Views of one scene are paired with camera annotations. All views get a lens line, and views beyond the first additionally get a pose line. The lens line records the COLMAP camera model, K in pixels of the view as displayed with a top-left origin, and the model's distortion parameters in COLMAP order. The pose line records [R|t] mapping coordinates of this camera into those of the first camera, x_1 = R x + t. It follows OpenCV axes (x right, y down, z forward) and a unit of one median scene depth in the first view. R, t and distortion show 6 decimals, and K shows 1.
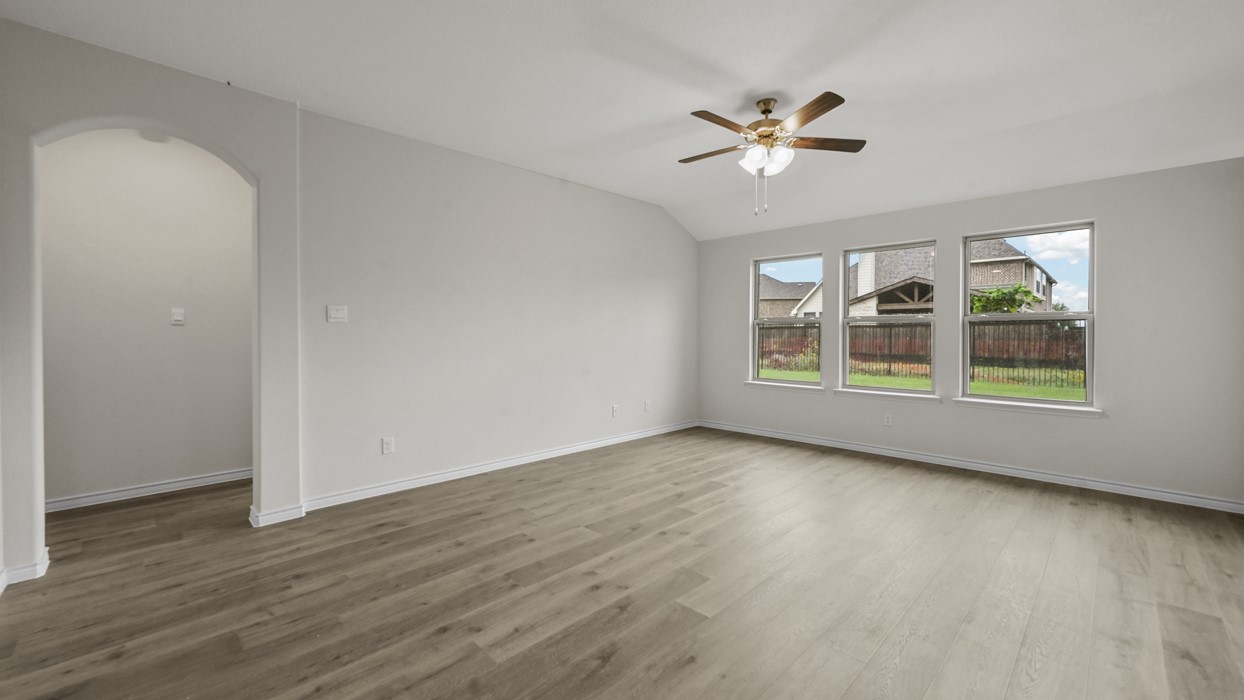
lens RADIAL K [[491.9, 0, 618.1], [0, 491.9, 346.9], [0, 0, 1]] dist [0.017406, -0.000042]
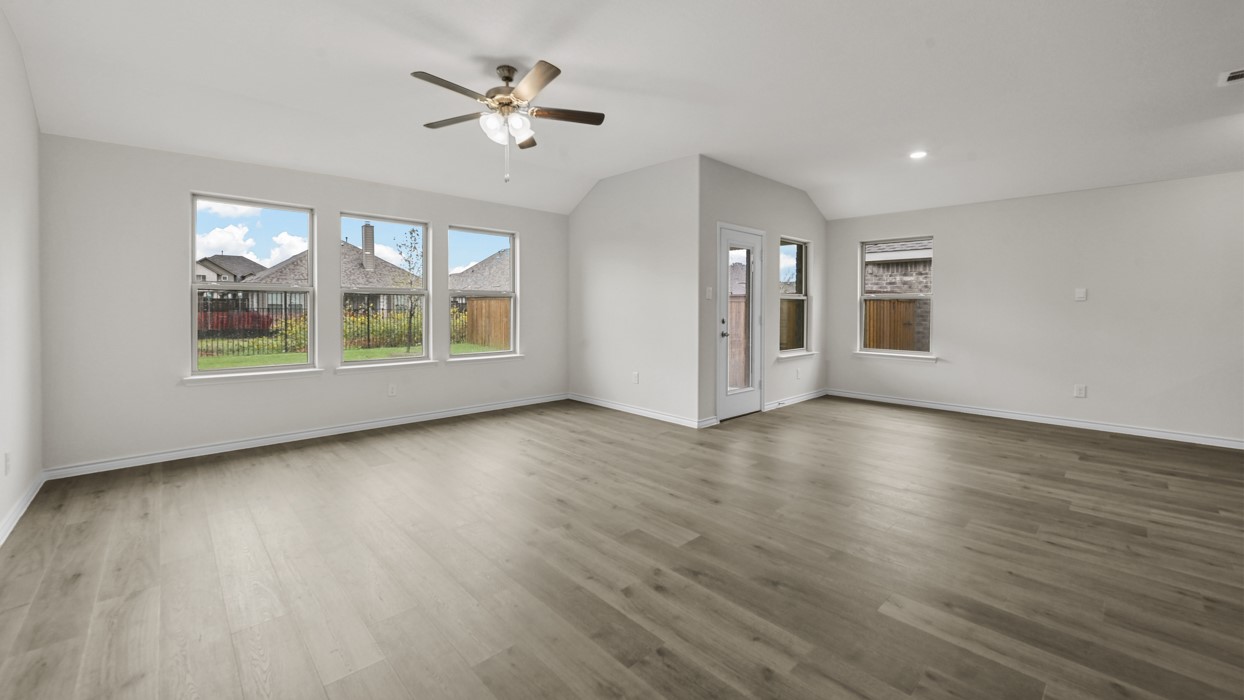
lens RADIAL K [[491.9, 0, 618.1], [0, 491.9, 347.7], [0, 0, 1]] dist [0.017406, -0.000042]
pose [[0.008960, -0.075262, 0.997124, -0.343913], [0.014529, 0.997068, 0.075128, -0.006737], [-0.999854, 0.013814, 0.010027, 0.400885]]
